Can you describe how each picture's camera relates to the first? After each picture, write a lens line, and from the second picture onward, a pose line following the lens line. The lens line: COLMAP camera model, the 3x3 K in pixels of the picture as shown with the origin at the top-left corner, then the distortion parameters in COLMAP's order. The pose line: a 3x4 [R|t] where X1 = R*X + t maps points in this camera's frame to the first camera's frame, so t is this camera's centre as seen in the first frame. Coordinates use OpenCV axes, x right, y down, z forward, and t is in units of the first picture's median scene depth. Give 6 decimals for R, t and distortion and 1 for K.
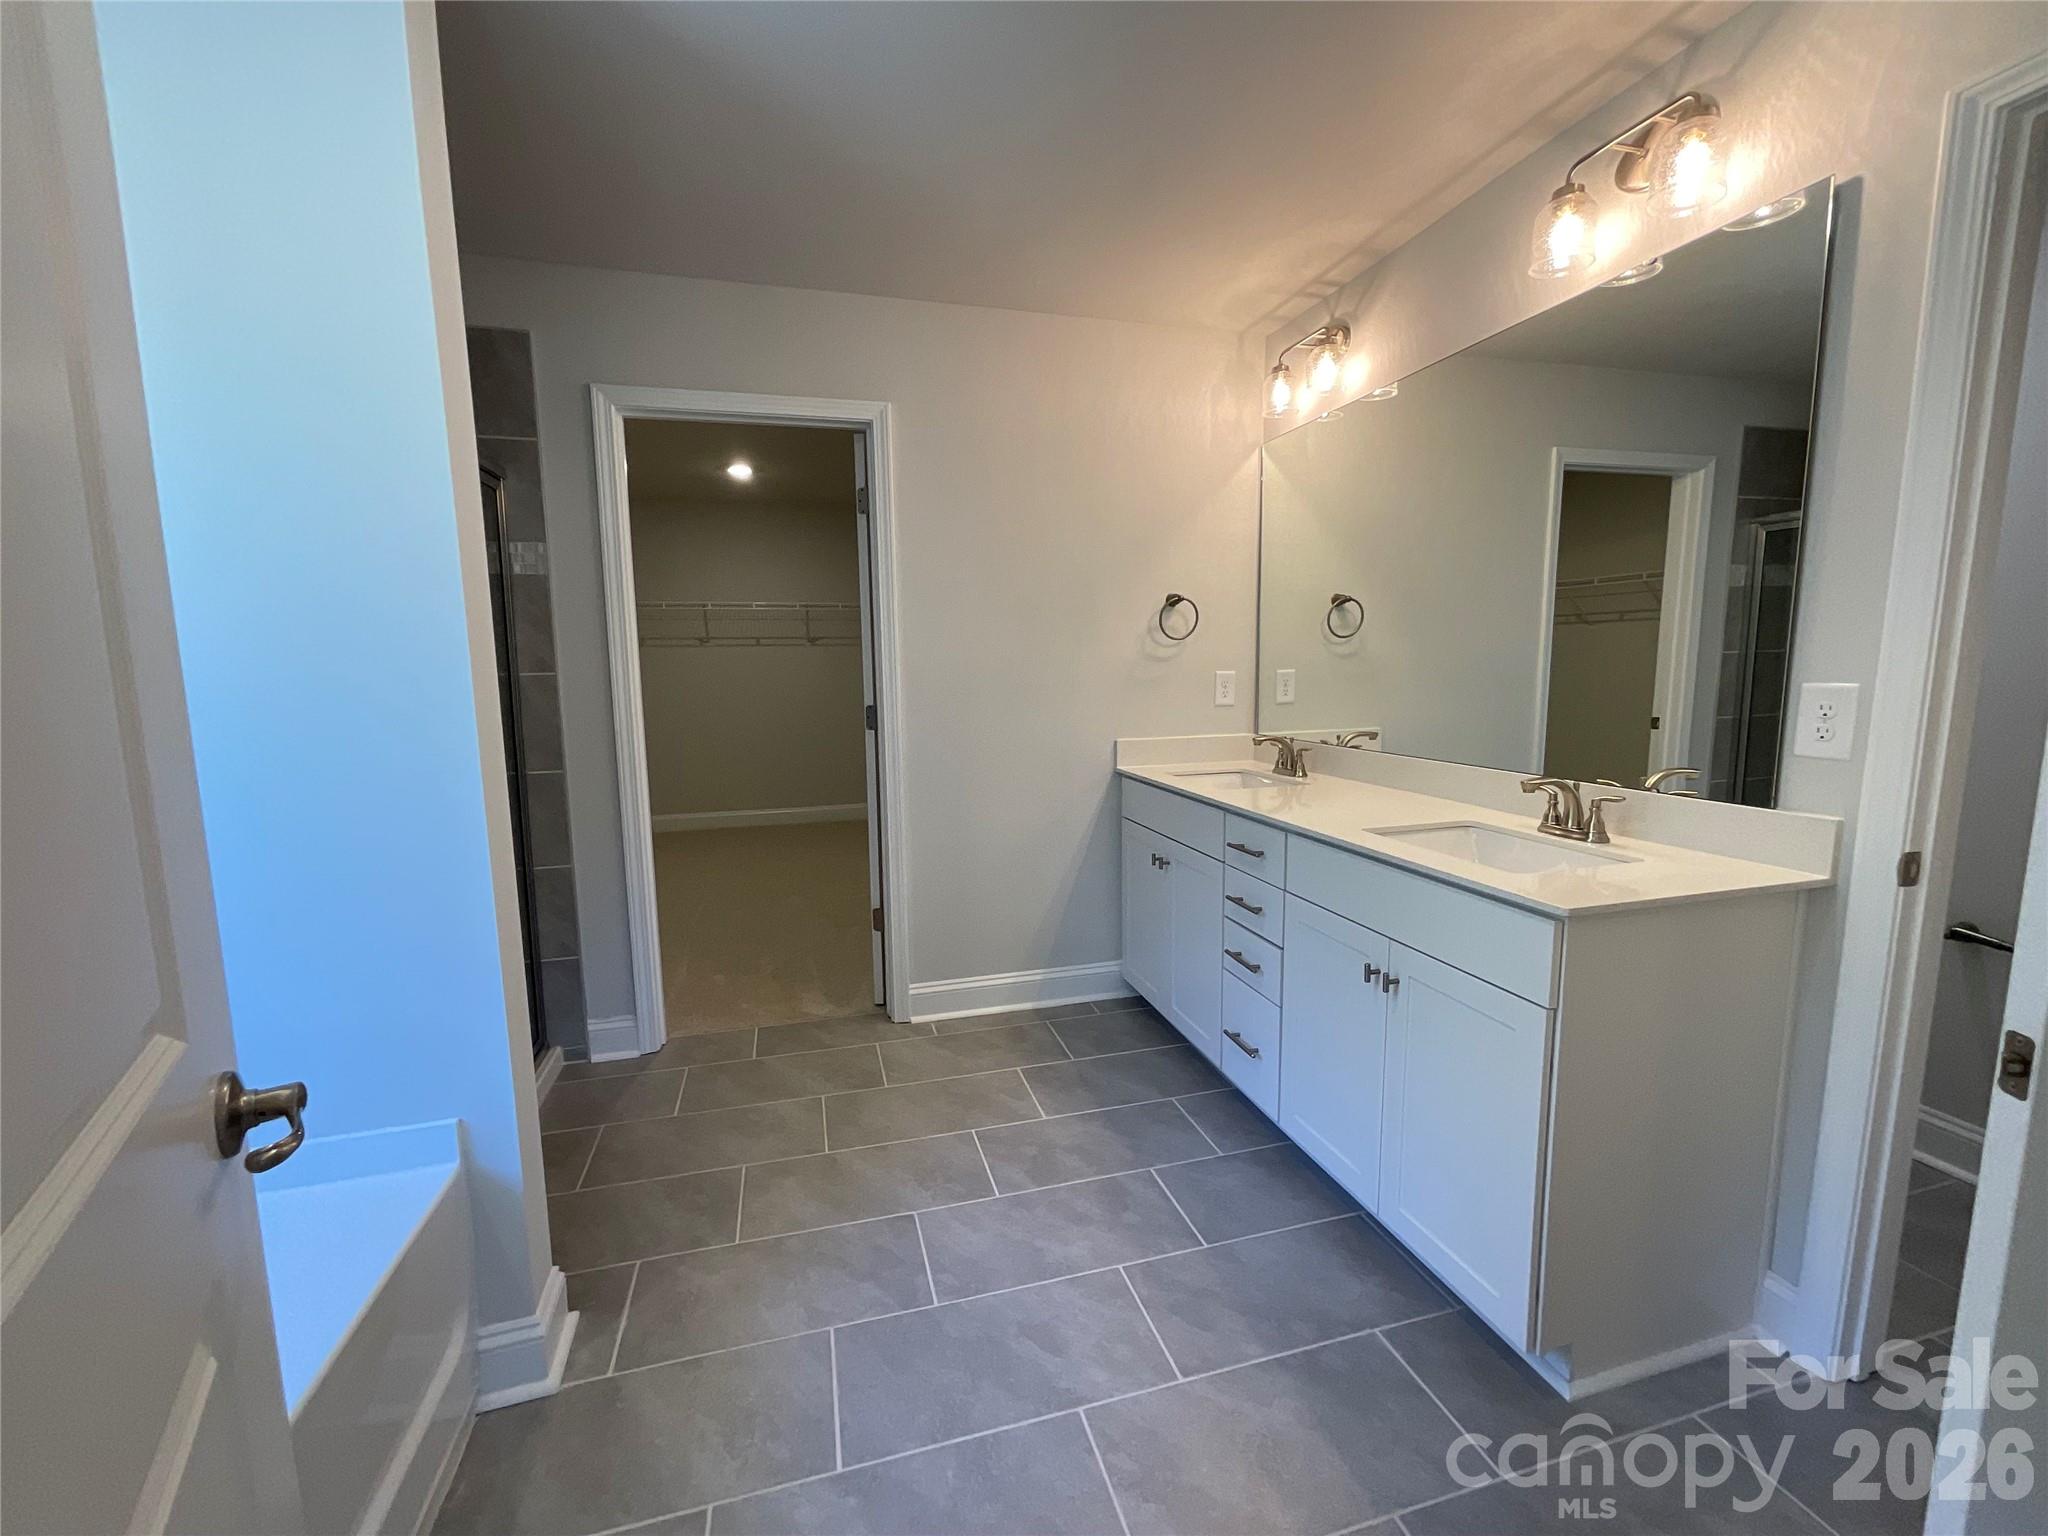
lens RADIAL K [[829.2, 0, 1024.6], [0, 829.2, 774.0], [0, 0, 1]] dist [0.001175, -0.000481]
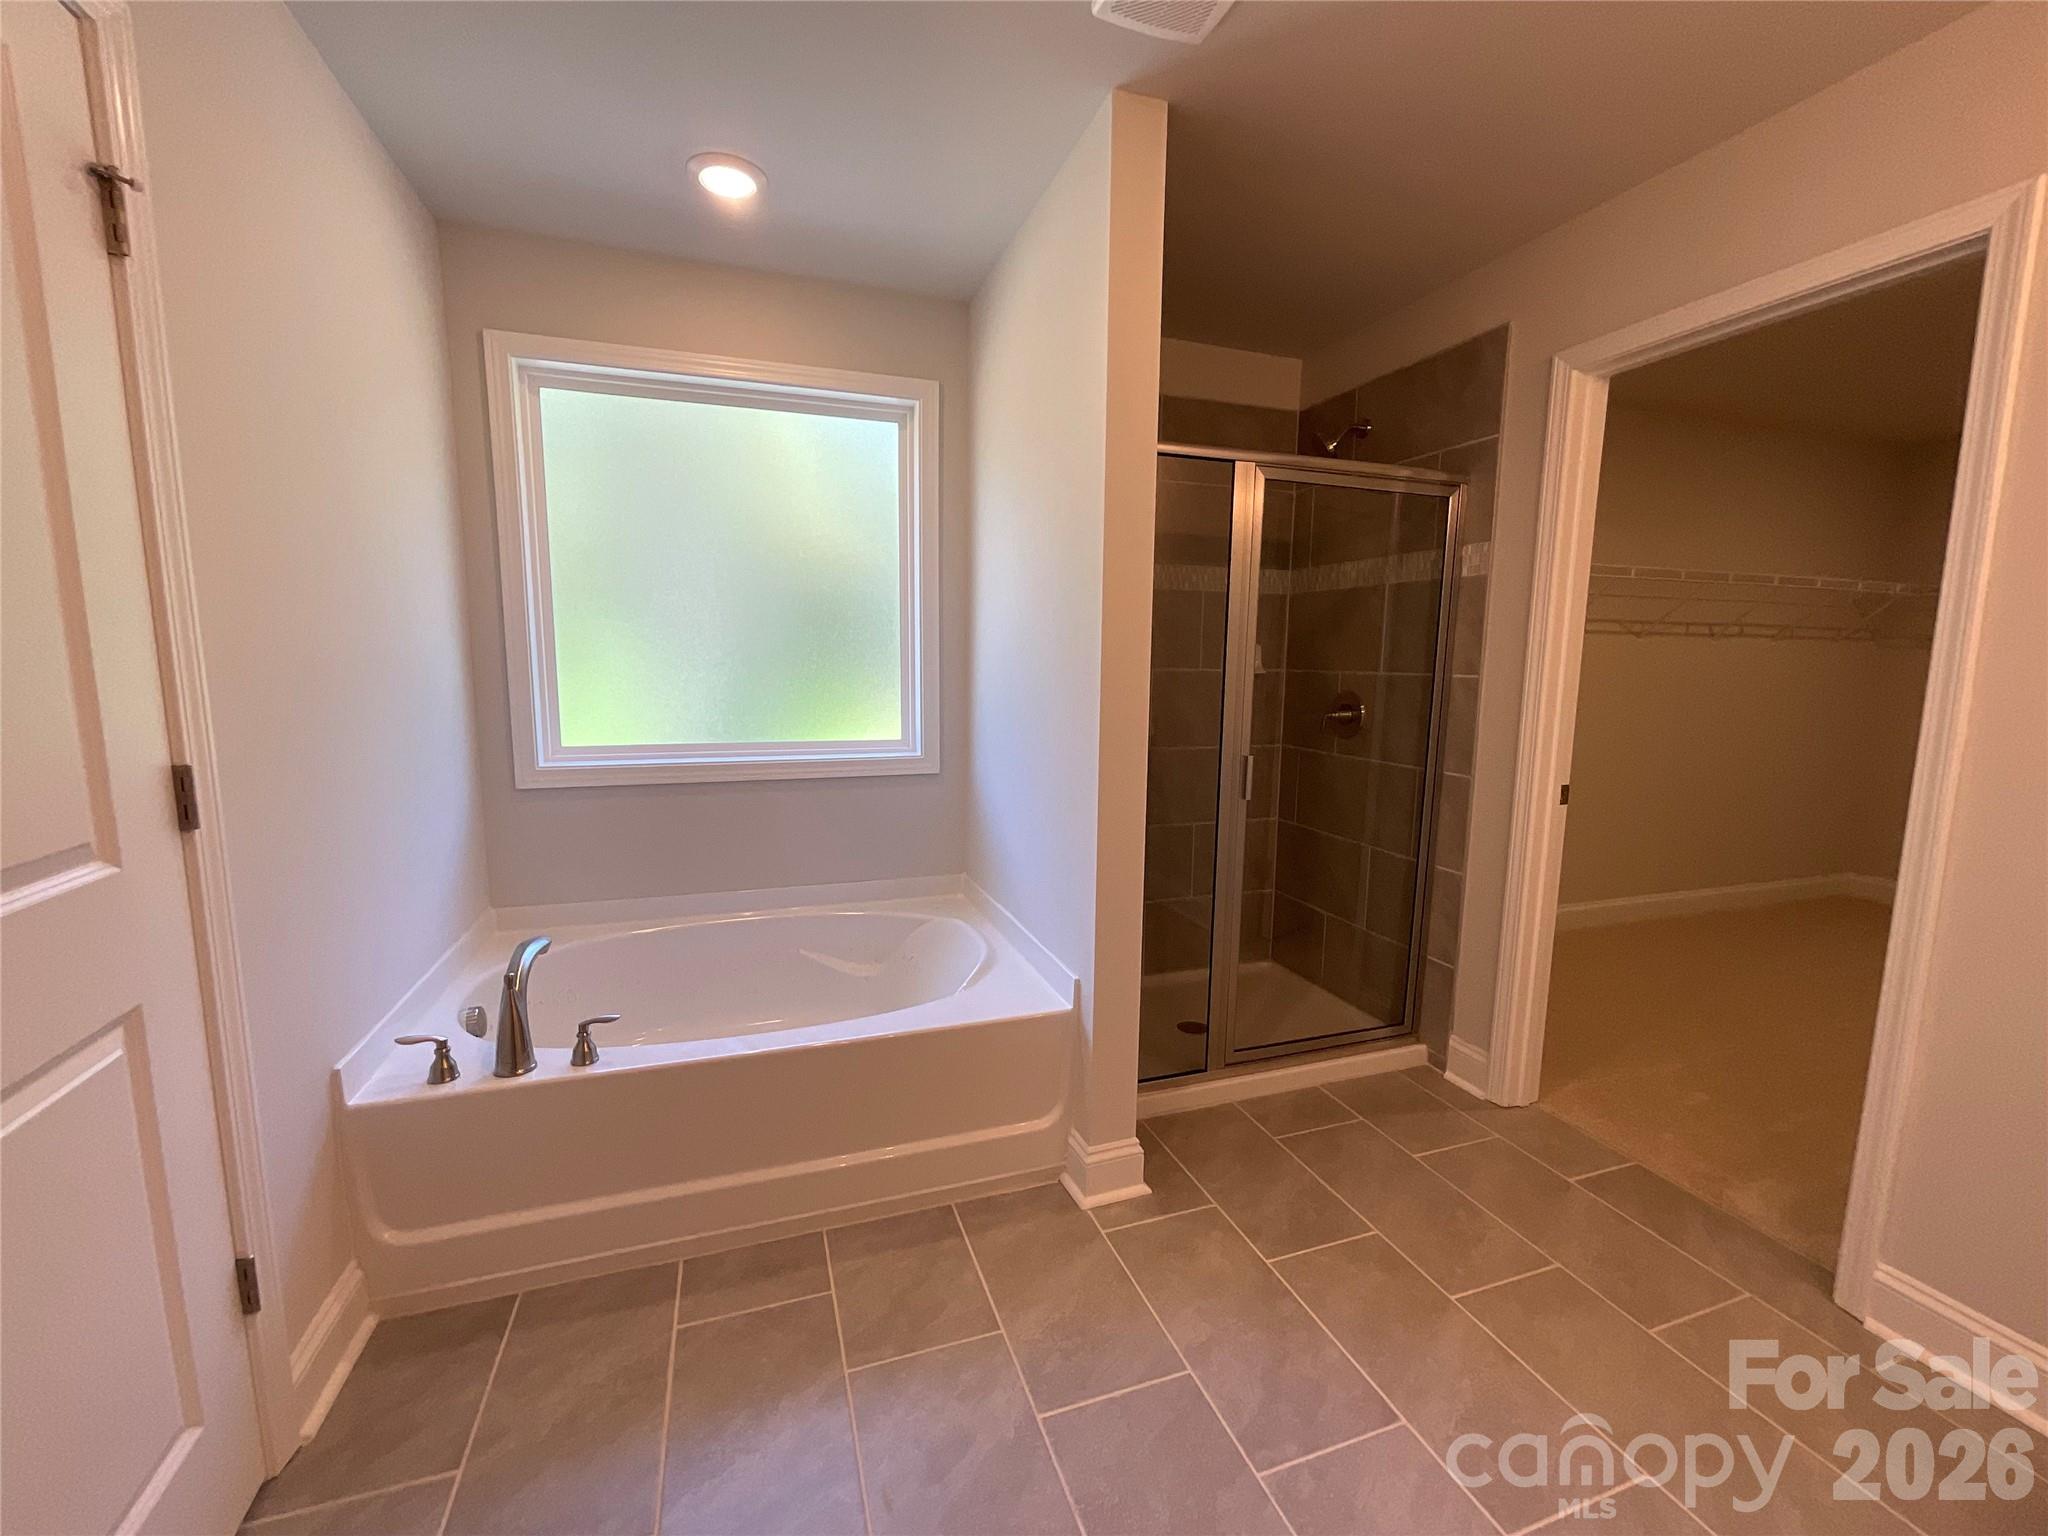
lens RADIAL K [[829.2, 0, 1012.8], [0, 829.2, 765.1], [0, 0, 1]] dist [0.001175, -0.000481]
pose [[0.045389, 0.136899, -0.989545, 0.393037], [-0.133907, 0.982460, 0.129777, -0.073607], [0.989954, 0.126616, 0.062925, 0.421238]]
